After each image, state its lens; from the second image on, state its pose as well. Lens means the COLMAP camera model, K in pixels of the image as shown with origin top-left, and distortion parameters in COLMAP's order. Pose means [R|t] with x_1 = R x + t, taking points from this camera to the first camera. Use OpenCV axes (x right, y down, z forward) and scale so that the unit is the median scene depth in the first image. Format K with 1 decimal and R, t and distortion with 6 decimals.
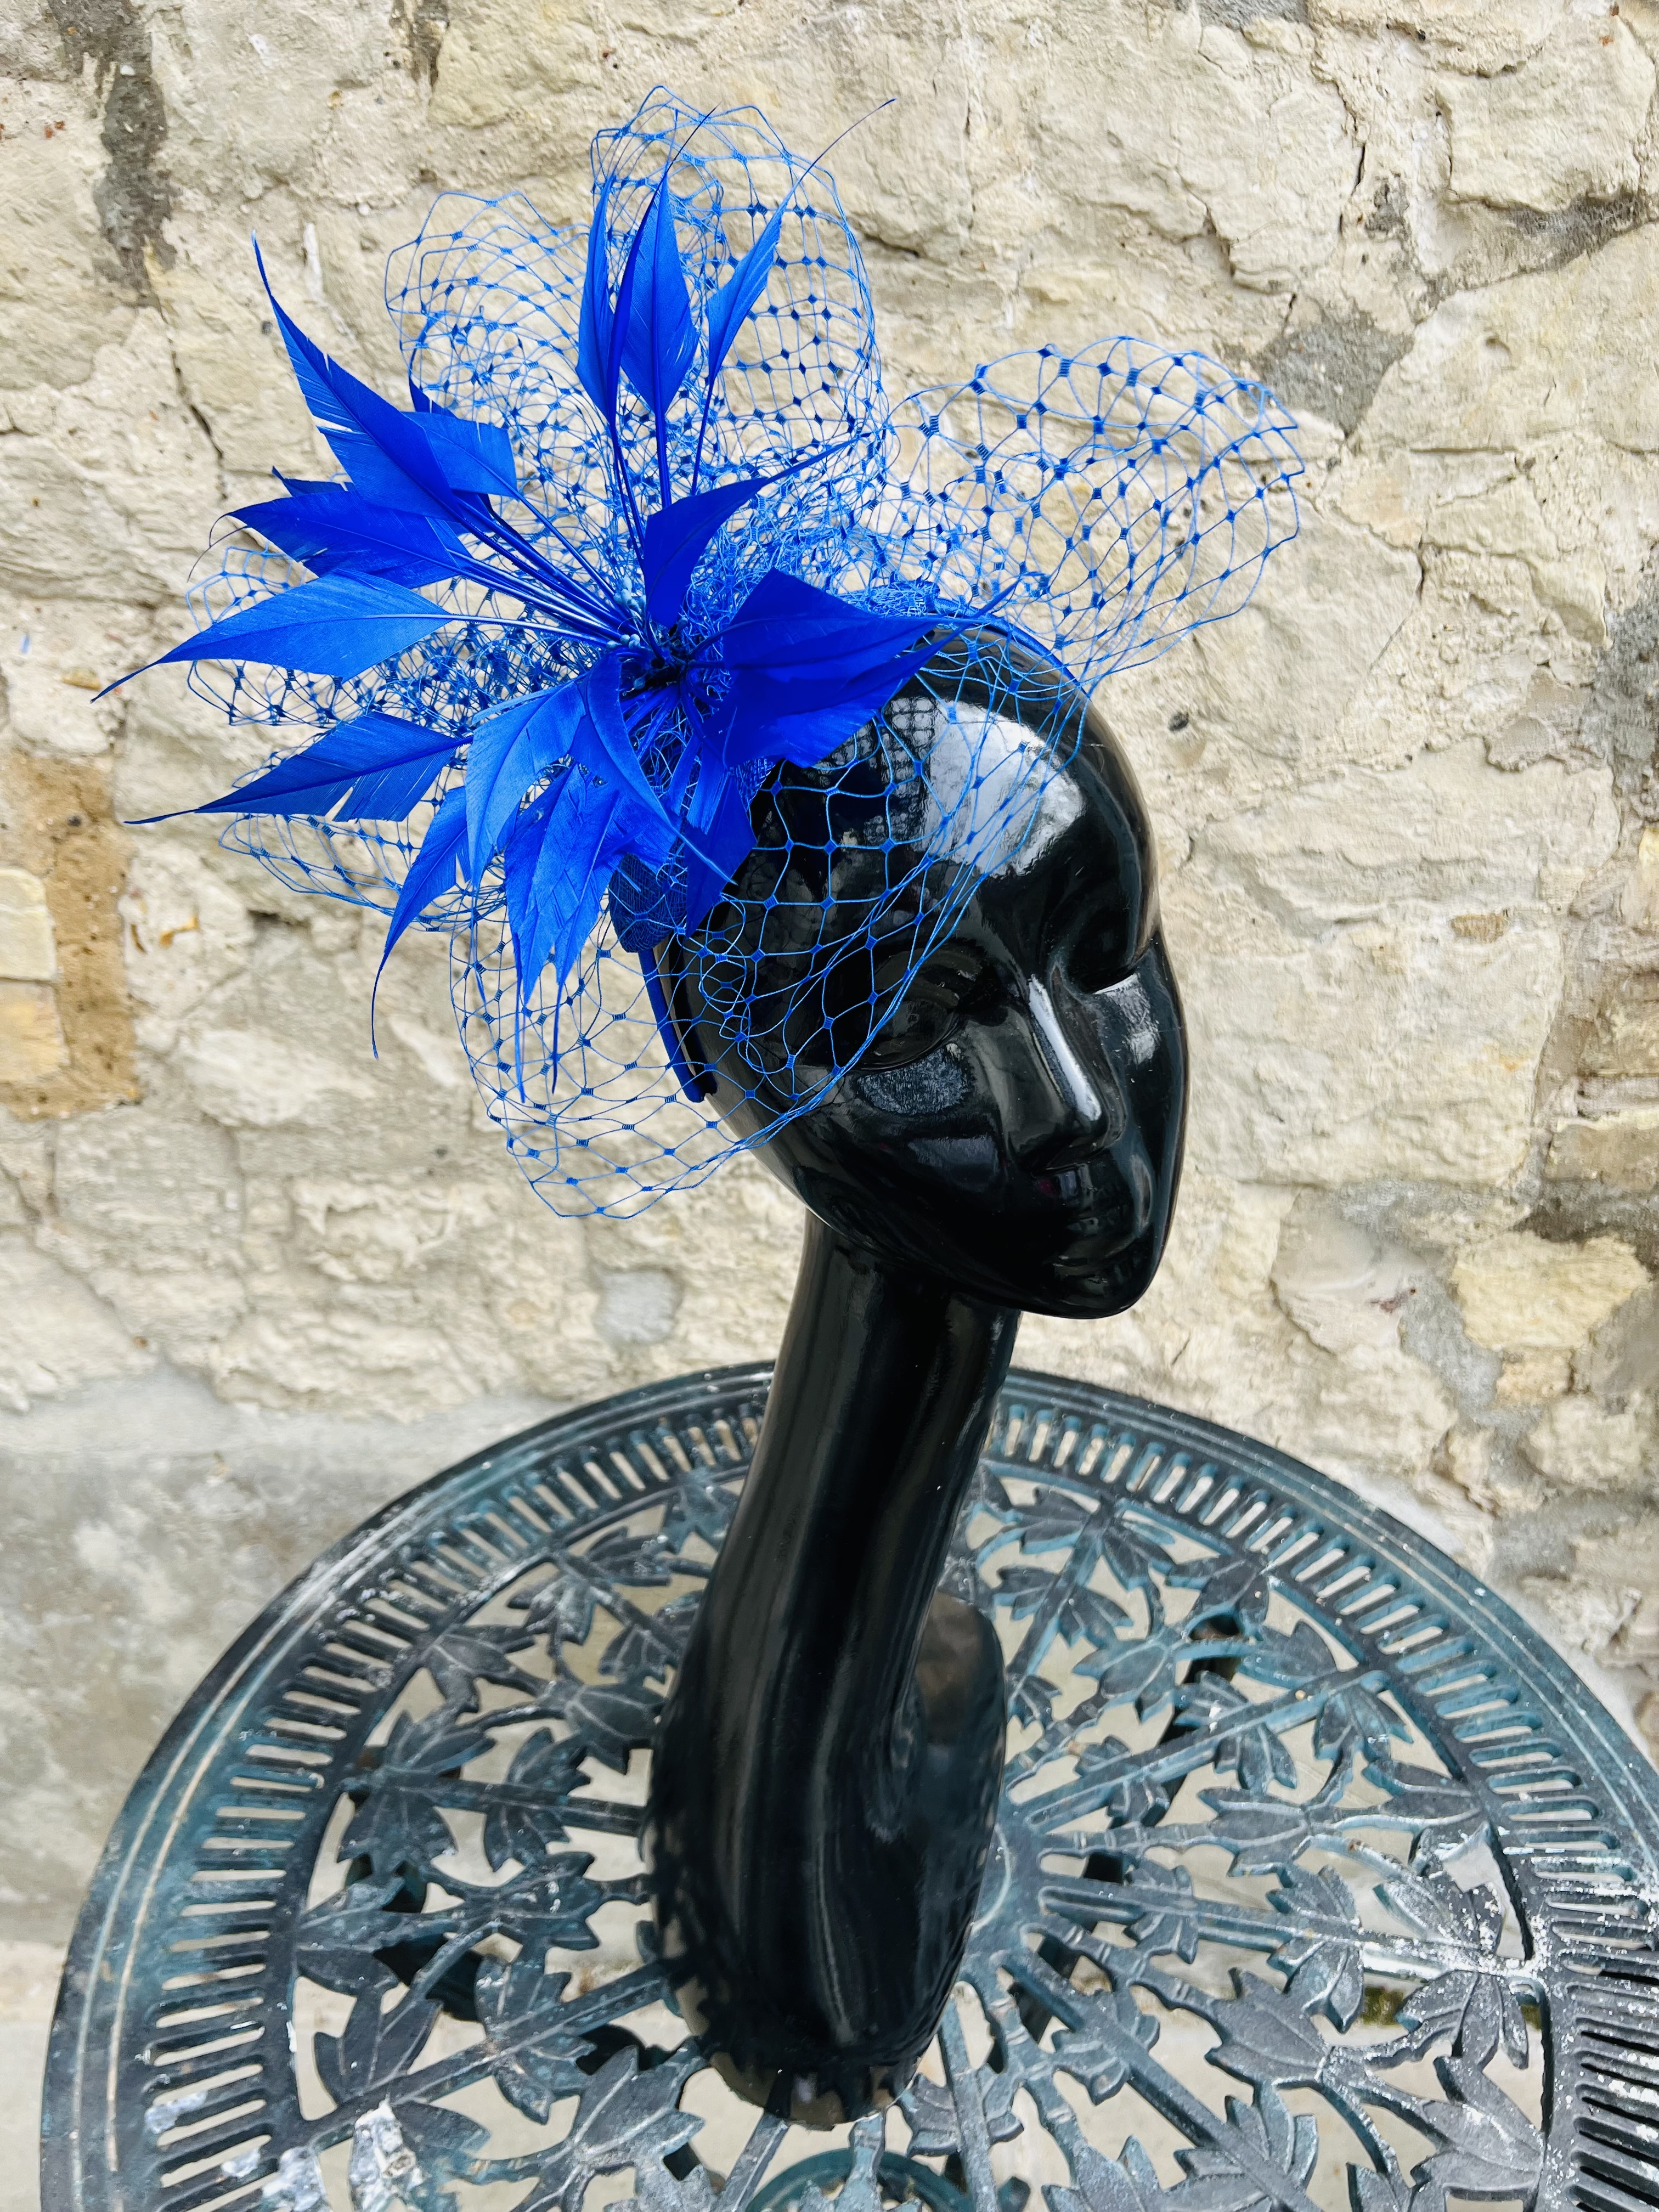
lens RADIAL K [[1694.6, 0, 822.8], [0, 1694.6, 1118.7], [0, 0, 1]] dist [0.022682, -0.032283]
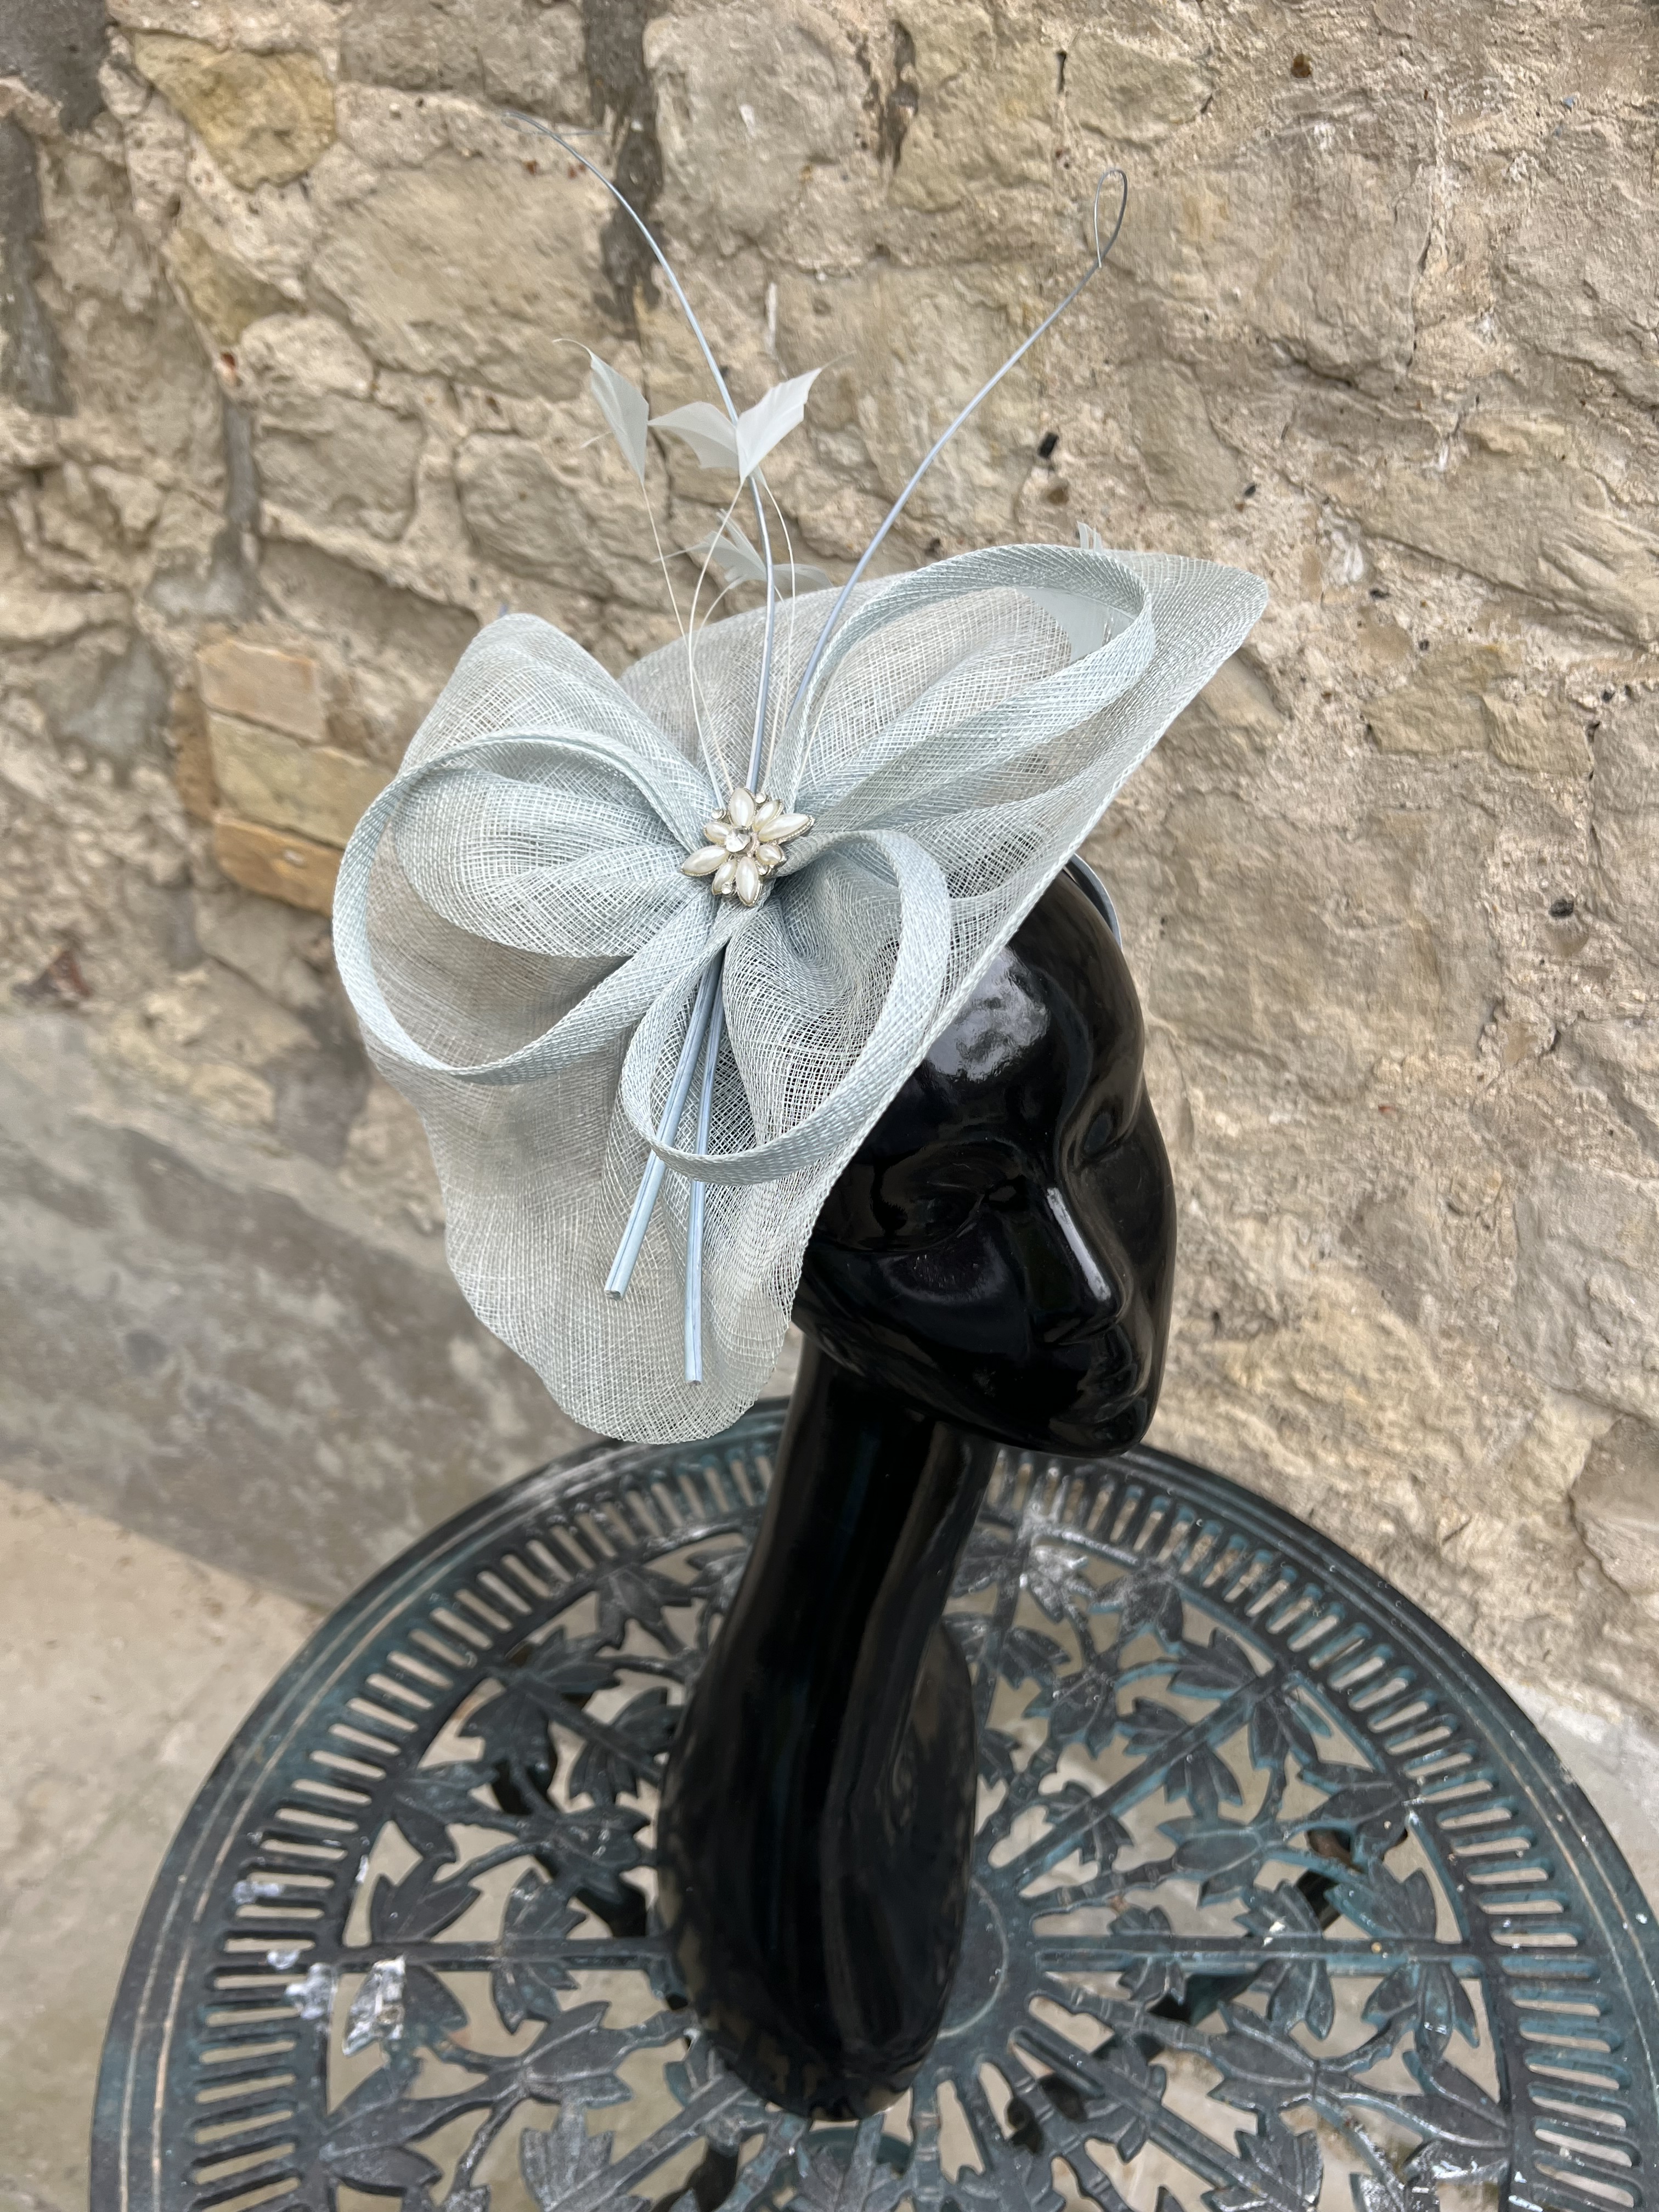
lens RADIAL K [[1696.7, 0, 834.2], [0, 1696.7, 1108.5], [0, 0, 1]] dist [0.008394, -0.008833]
pose [[0.908456, 0.262402, -0.325350, 0.199366], [-0.236529, 0.964500, 0.117445, -0.161550], [0.344618, -0.029739, 0.938272, 0.015125]]
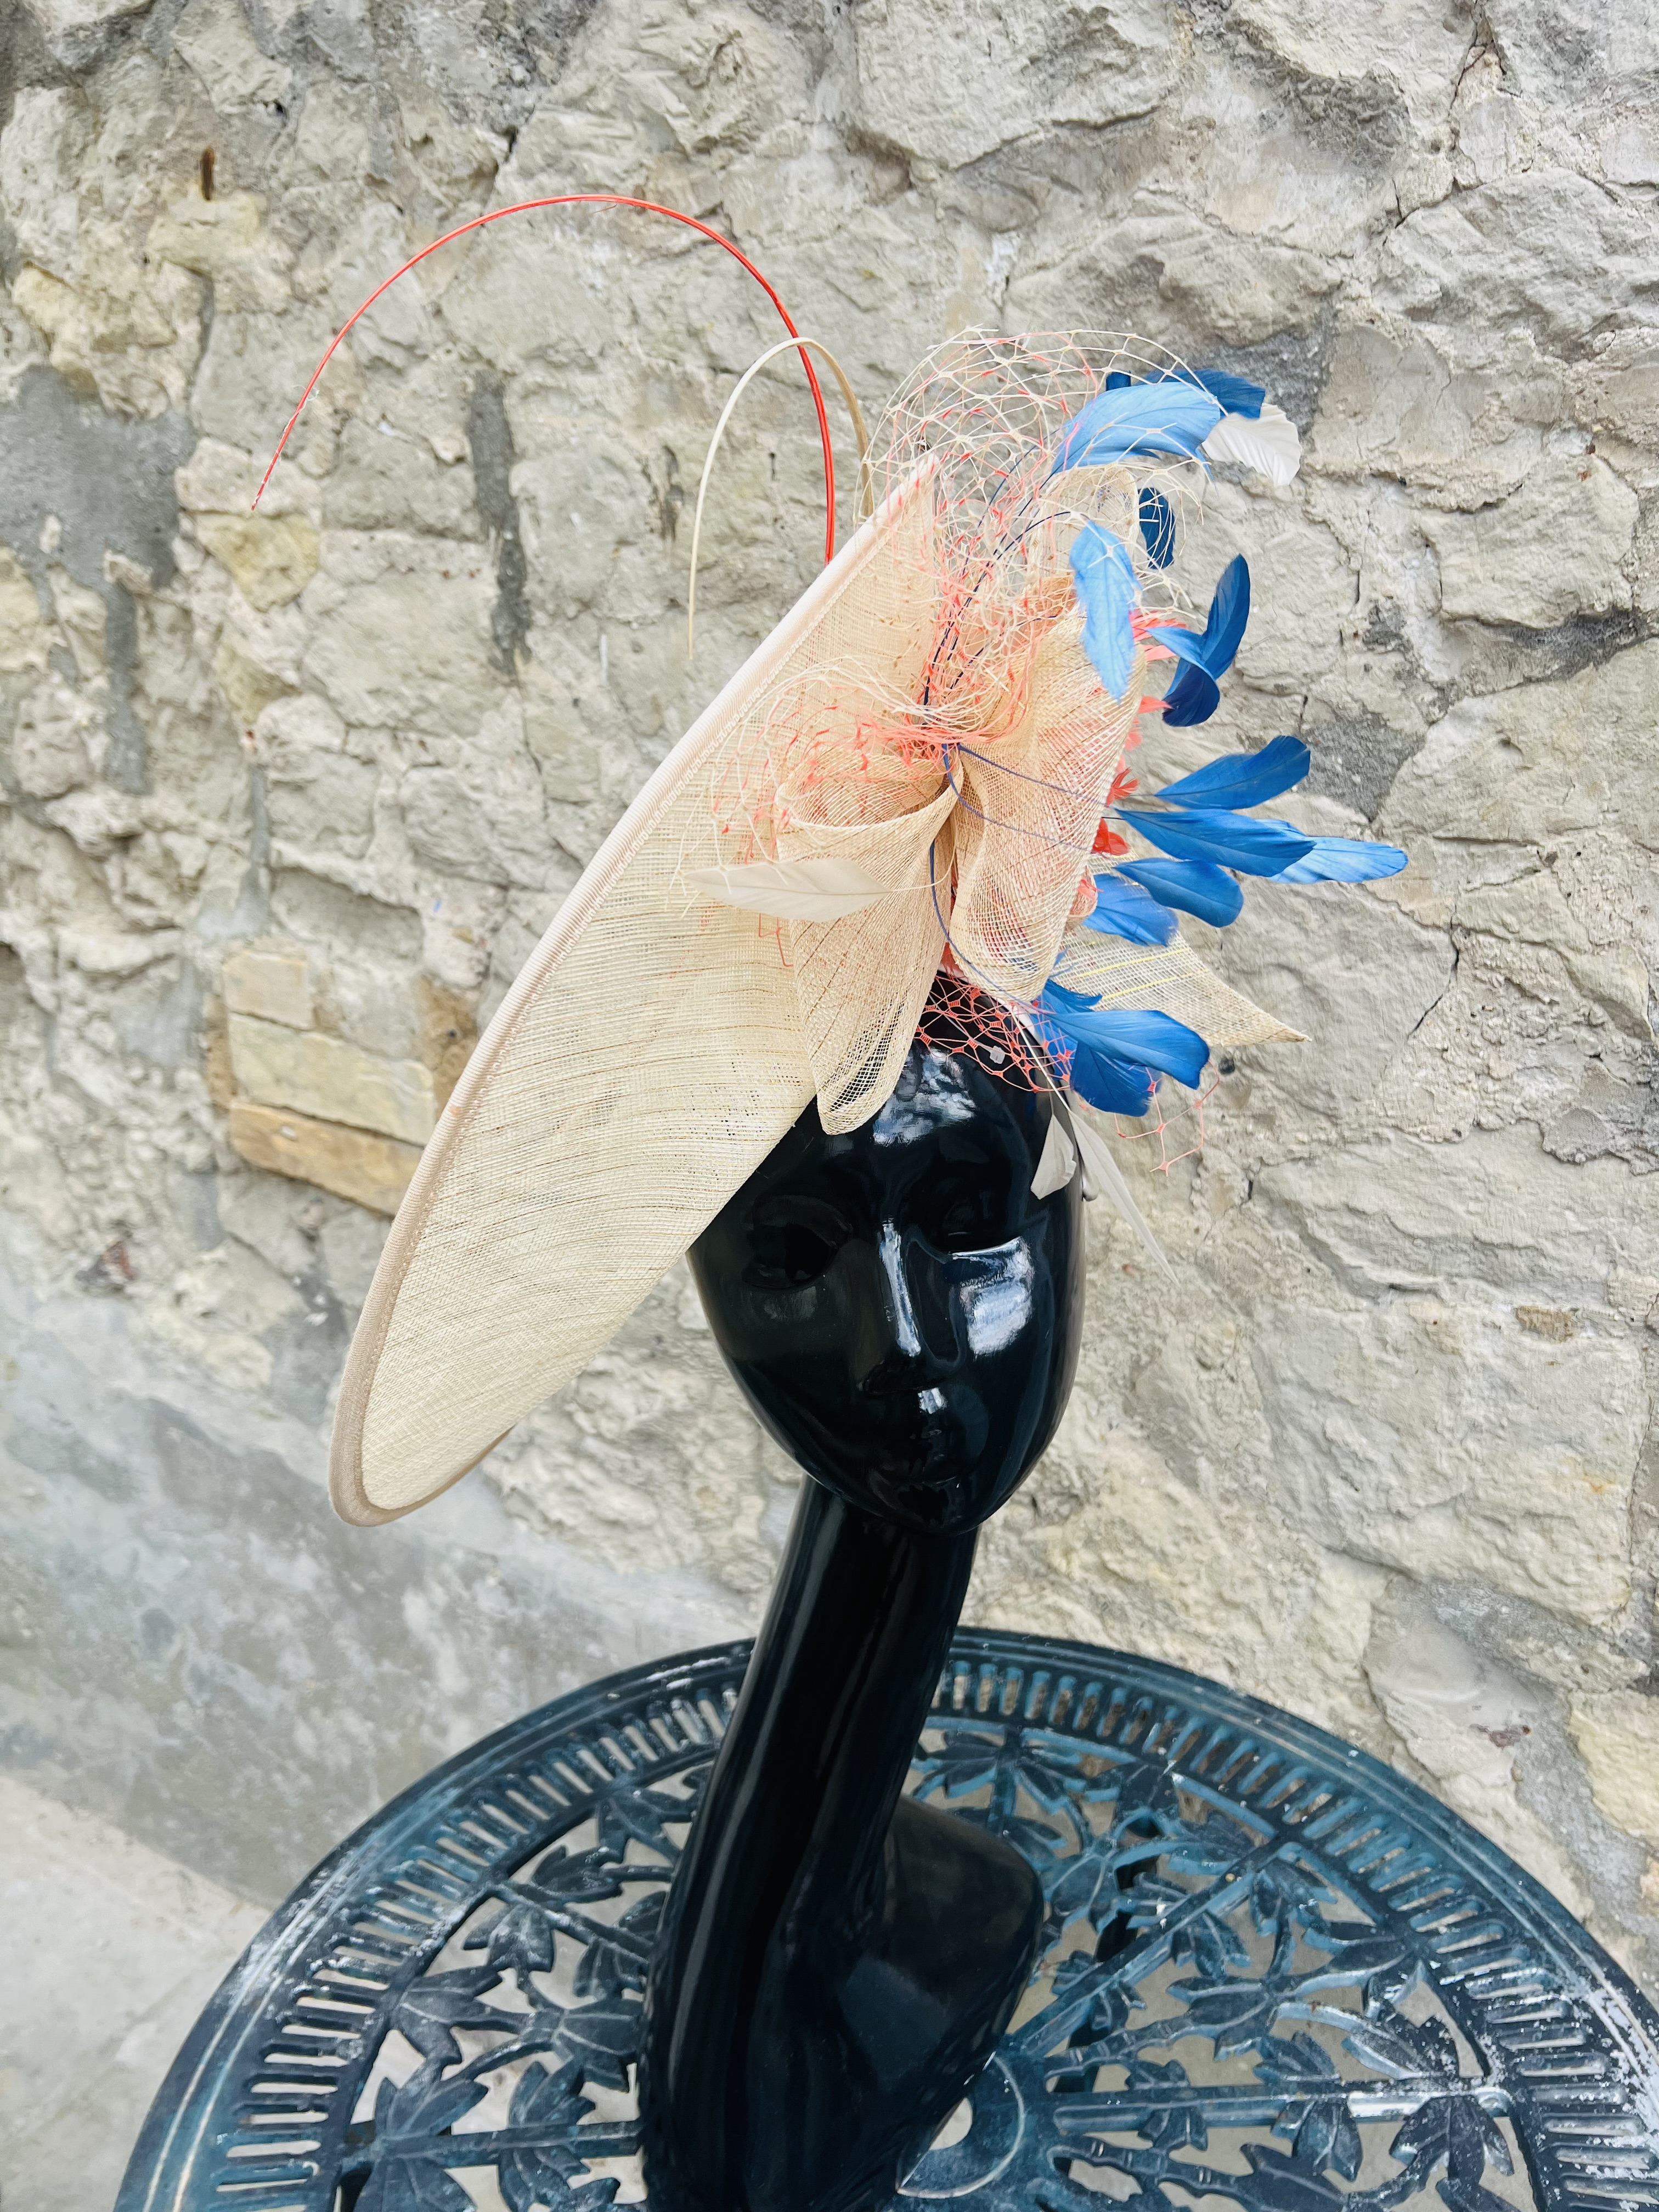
lens RADIAL K [[1675.2, 0, 816.0], [0, 1675.2, 1099.5], [0, 0, 1]] dist [0.031554, -0.047663]
pose [[0.859038, 0.141166, -0.492063, 0.564550], [-0.240552, 0.959805, -0.144598, 0.001024], [0.451873, 0.242582, 0.858467, -0.017067]]
